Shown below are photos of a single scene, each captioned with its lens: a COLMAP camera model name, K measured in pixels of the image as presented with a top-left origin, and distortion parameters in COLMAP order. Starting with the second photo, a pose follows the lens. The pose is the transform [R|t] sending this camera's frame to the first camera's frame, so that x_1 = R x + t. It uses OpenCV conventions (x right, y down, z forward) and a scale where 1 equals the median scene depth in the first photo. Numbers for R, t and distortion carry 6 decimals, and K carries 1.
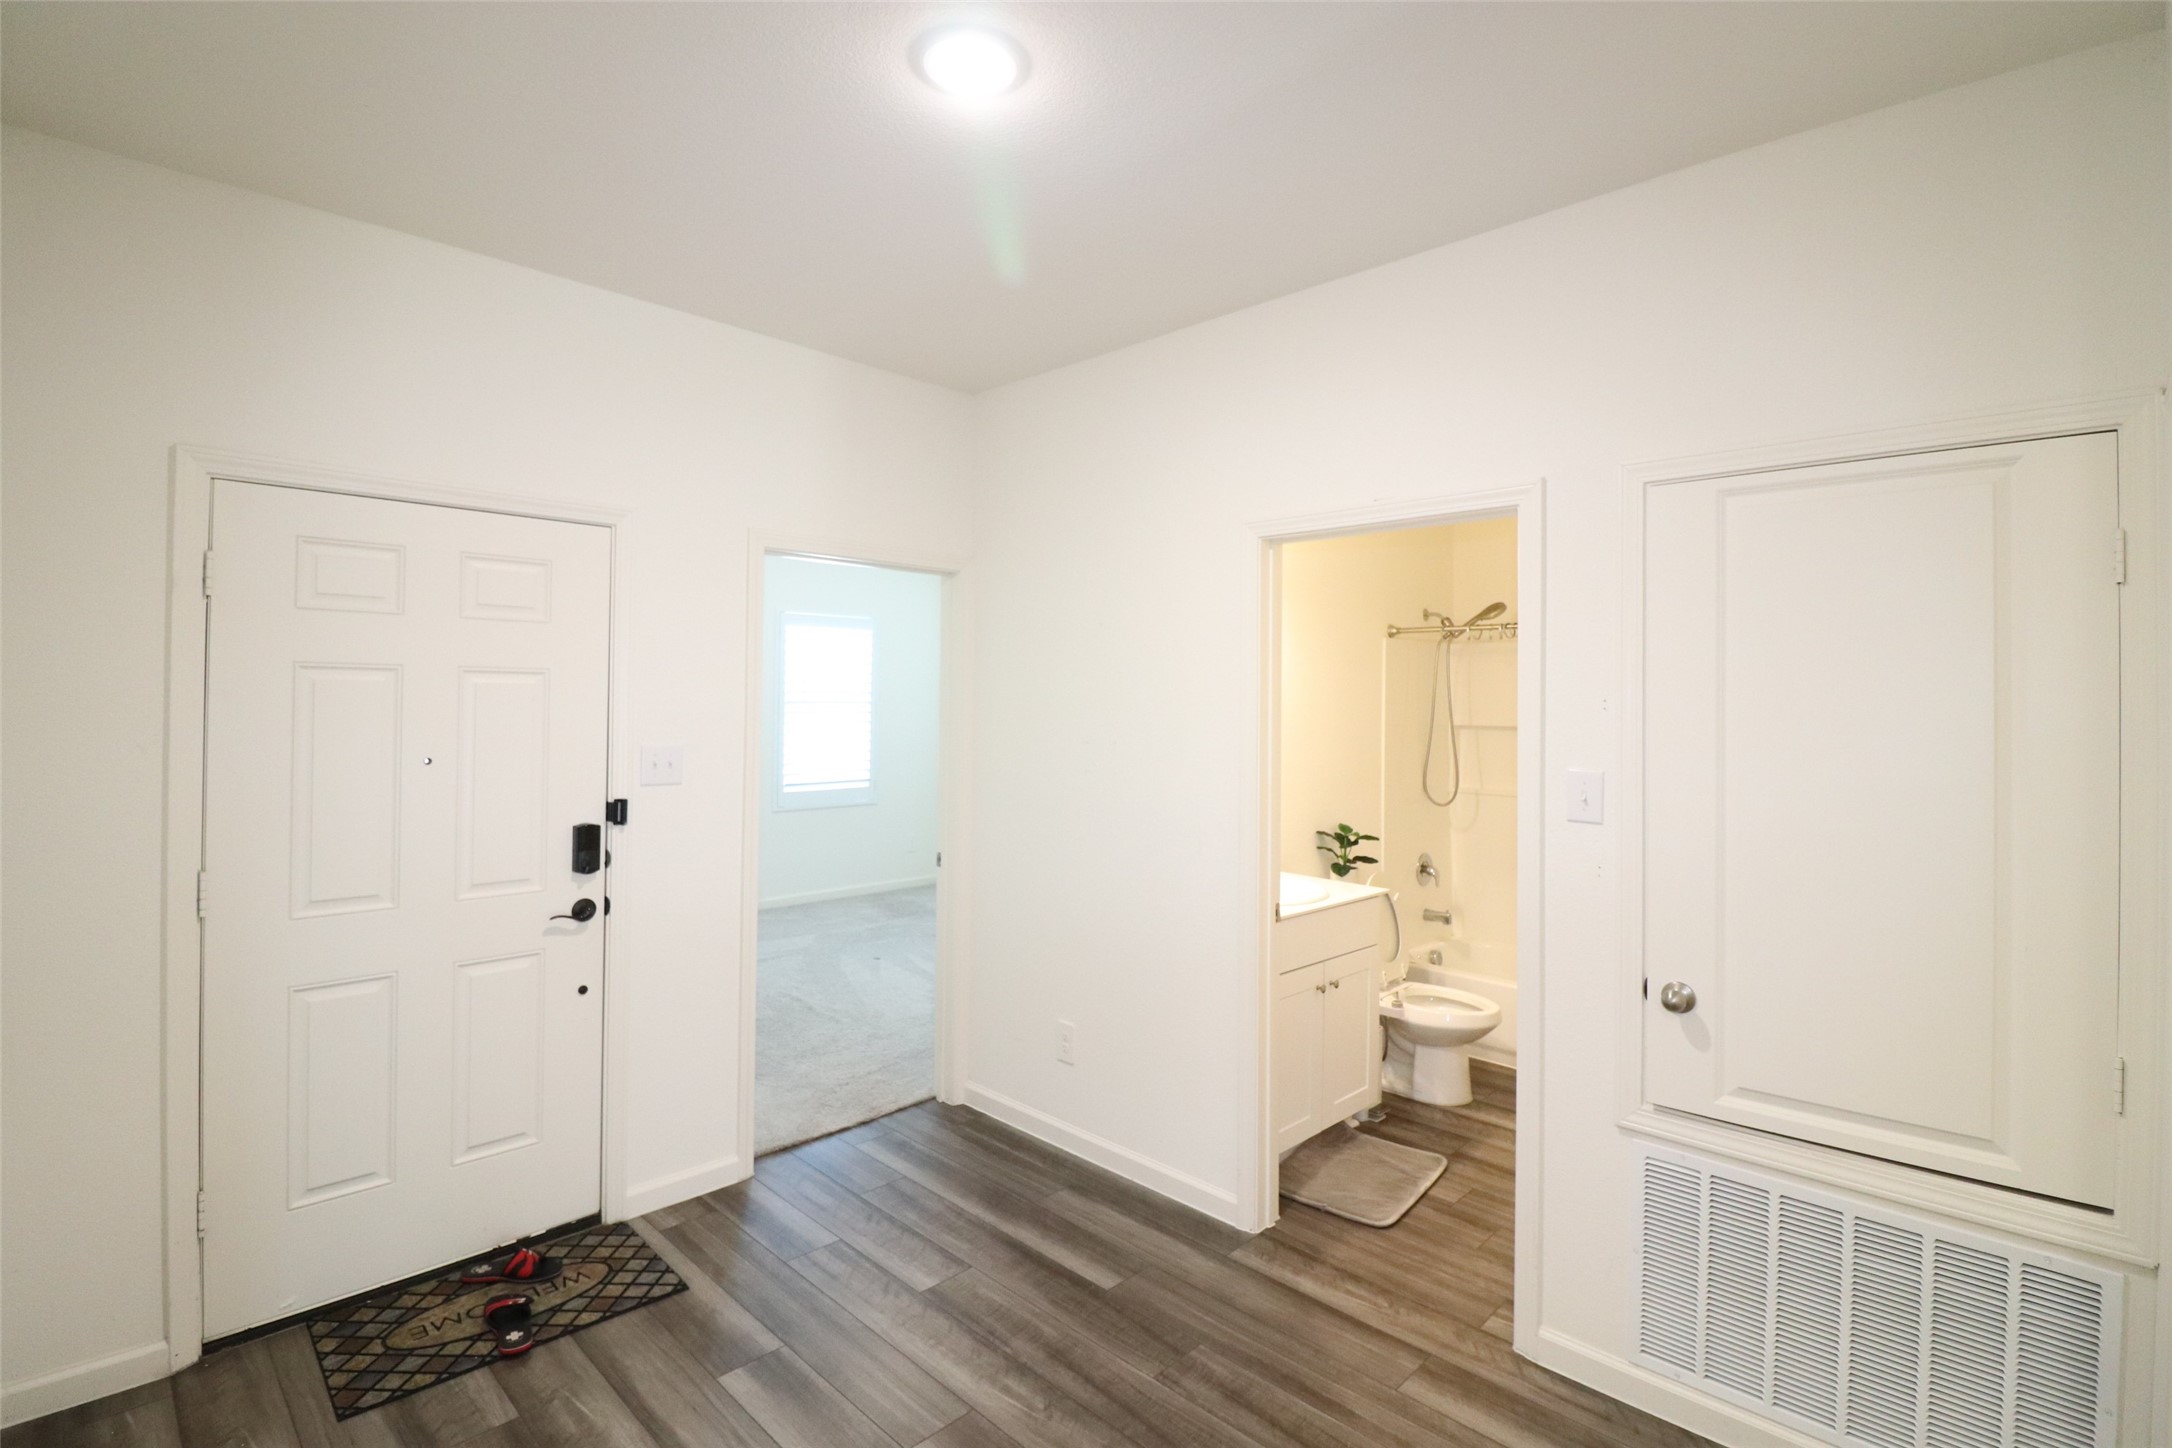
lens RADIAL K [[1017.6, 0, 1084.7], [0, 1017.6, 709.0], [0, 0, 1]] dist [-0.006187, -0.007998]
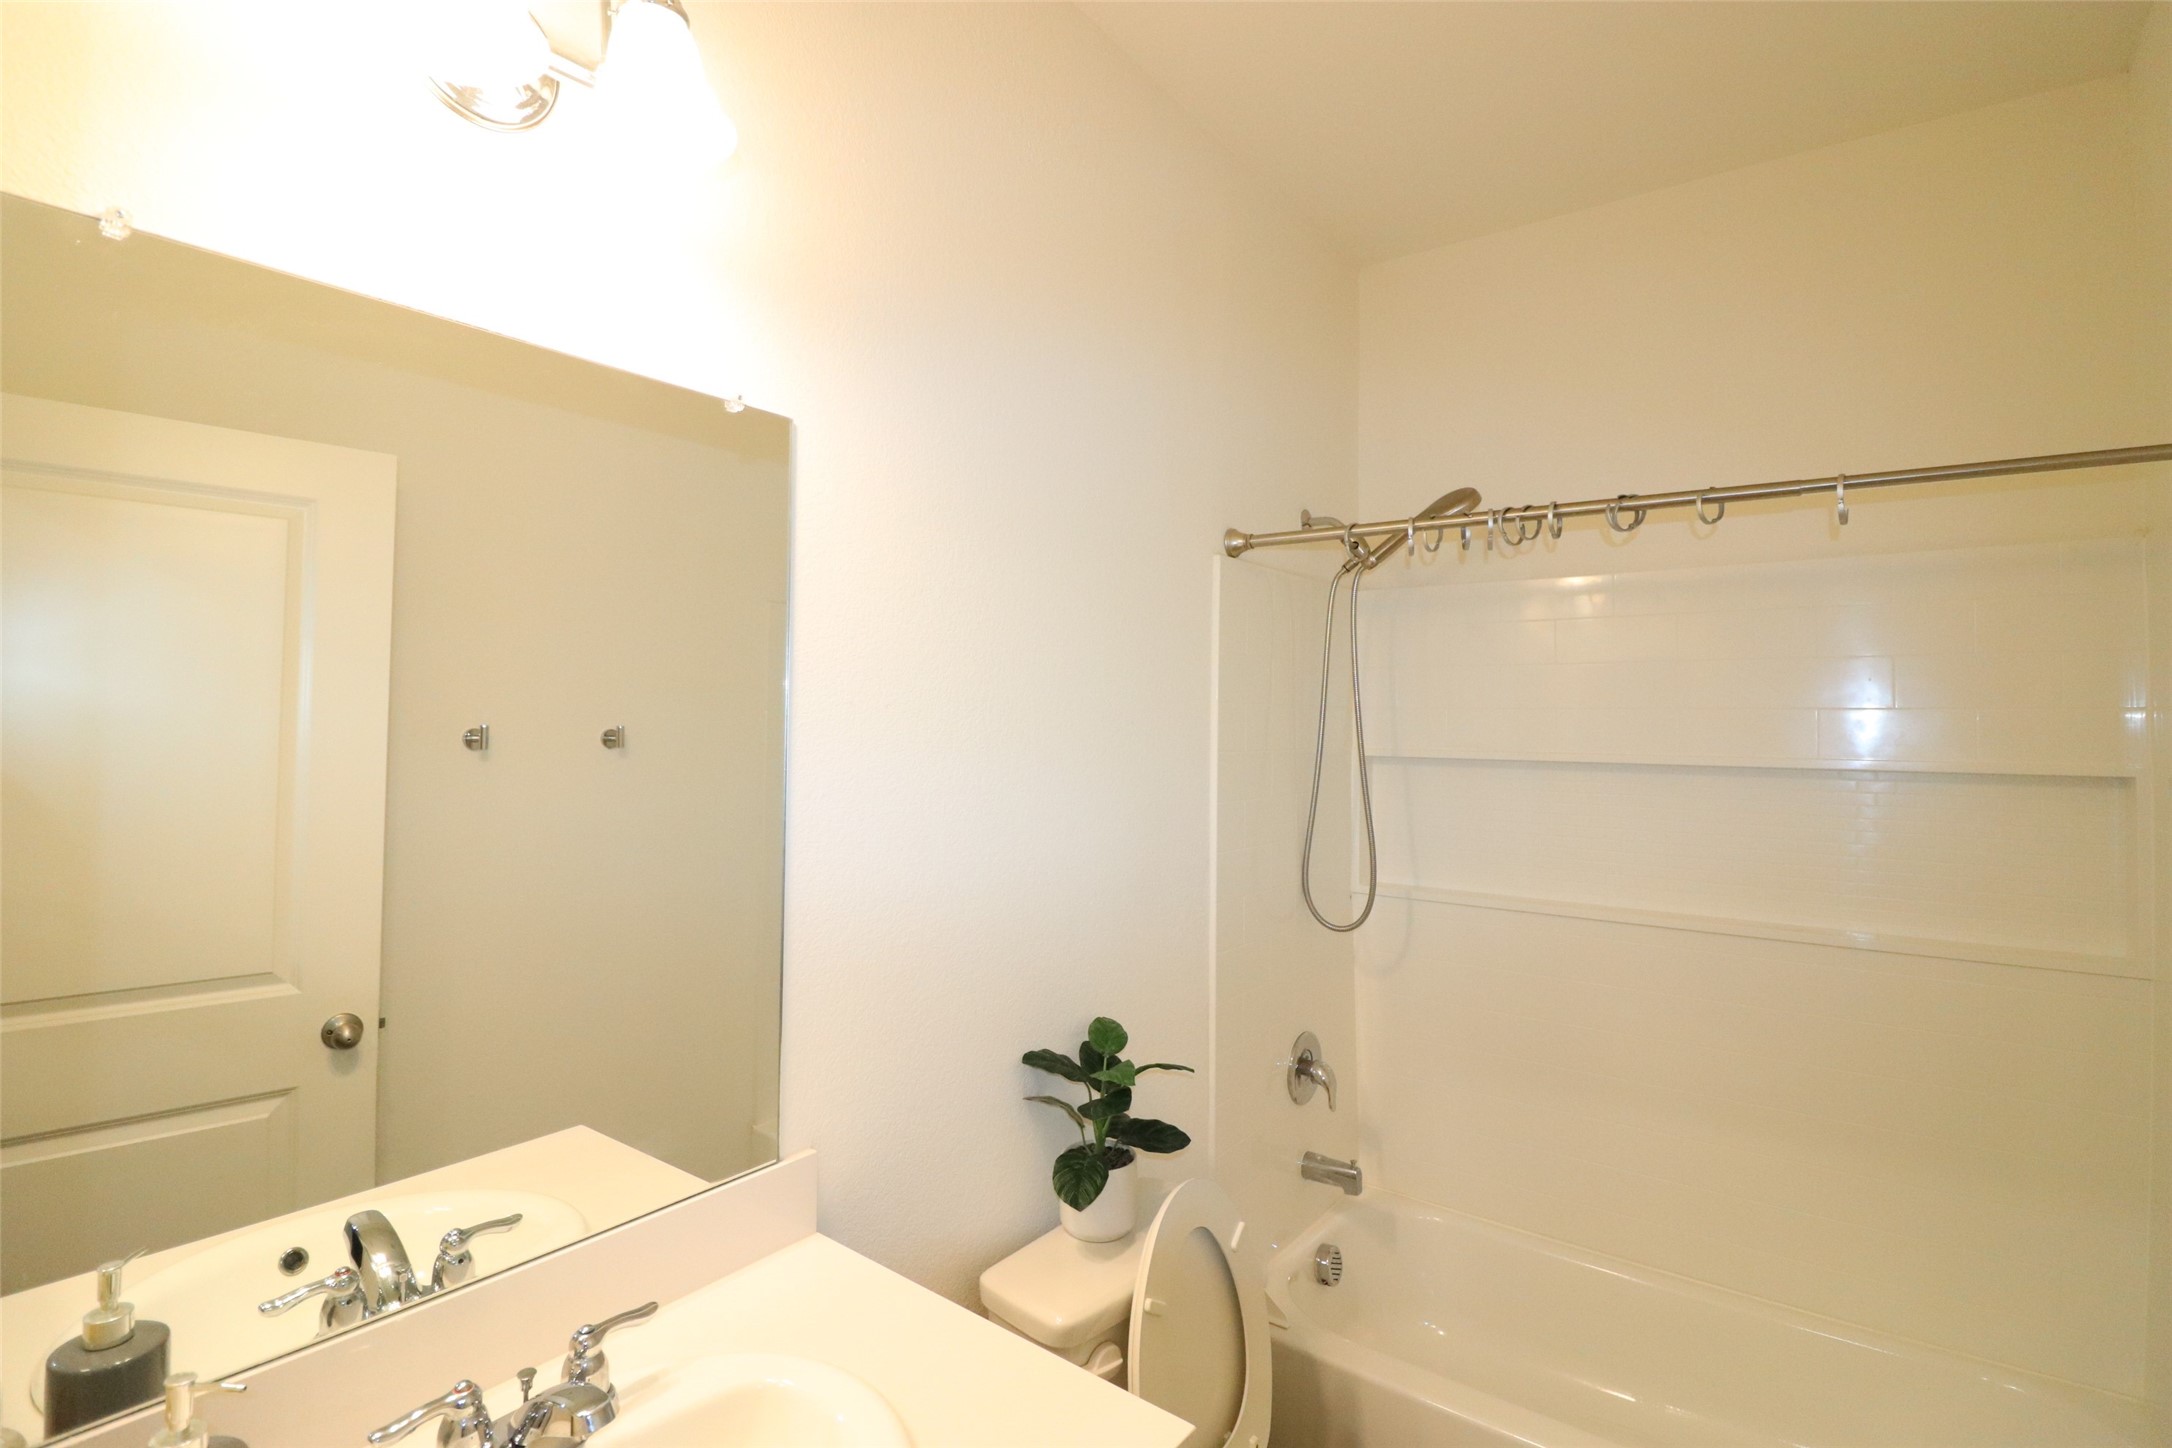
lens RADIAL K [[1017.6, 0, 1091.3], [0, 1017.6, 734.9], [0, 0, 1]] dist [-0.006187, -0.007998]
pose [[0.991433, -0.001651, 0.130605, 0.178169], [0.001214, 0.999993, 0.003422, 0.004492], [-0.130609, -0.003235, 0.991429, 0.555581]]
